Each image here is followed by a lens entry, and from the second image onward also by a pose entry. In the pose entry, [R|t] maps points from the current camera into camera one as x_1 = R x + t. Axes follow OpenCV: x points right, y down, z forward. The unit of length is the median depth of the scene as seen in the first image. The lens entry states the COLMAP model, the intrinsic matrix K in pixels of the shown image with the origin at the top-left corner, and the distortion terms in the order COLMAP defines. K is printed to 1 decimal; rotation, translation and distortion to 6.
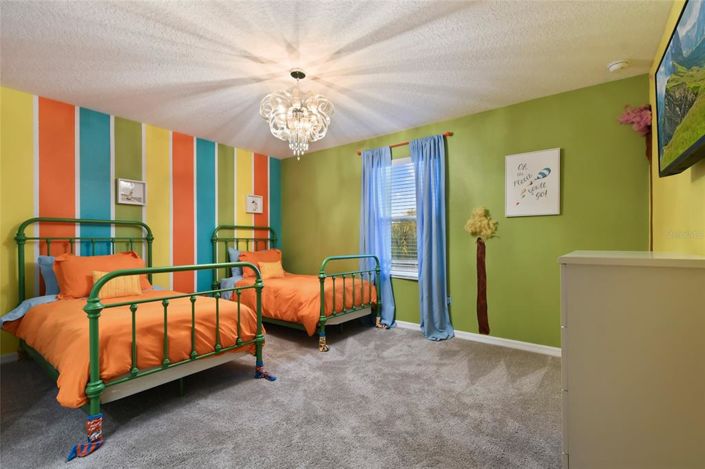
lens RADIAL K [[317.1, 0, 355.6], [0, 317.1, 237.6], [0, 0, 1]] dist [0.011822, -0.001004]
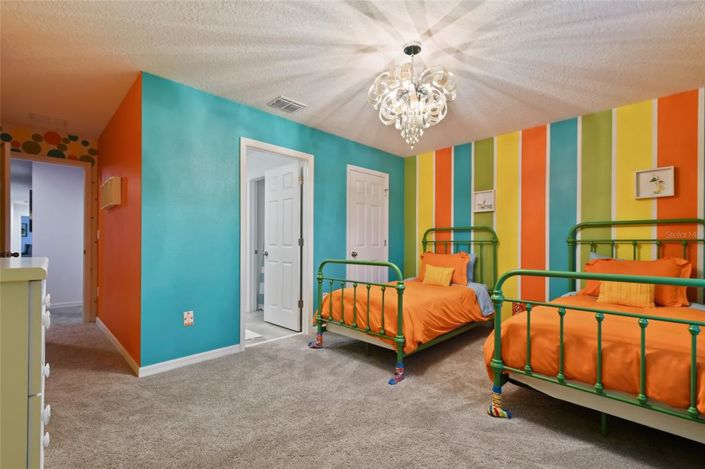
lens RADIAL K [[317.1, 0, 356.4], [0, 317.1, 241.1], [0, 0, 1]] dist [0.011822, -0.001004]
pose [[-0.147368, -0.006716, -0.989059, 0.510806], [0.010097, 0.999915, -0.008295, 0.007199], [0.989030, -0.011209, -0.147287, 0.720466]]
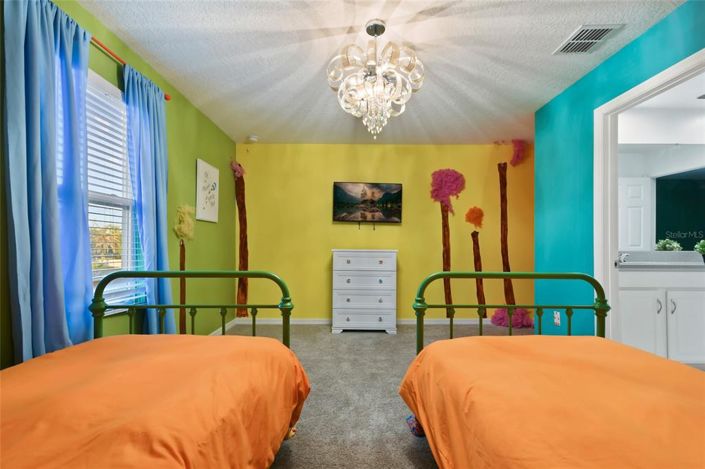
lens RADIAL K [[317.1, 0, 358.3], [0, 317.1, 237.7], [0, 0, 1]] dist [0.011822, -0.001004]
pose [[-0.614440, 0.019410, 0.788725, -0.563543], [-0.015613, 0.999202, -0.036752, 0.019065], [-0.788809, -0.034896, -0.613647, 1.108753]]
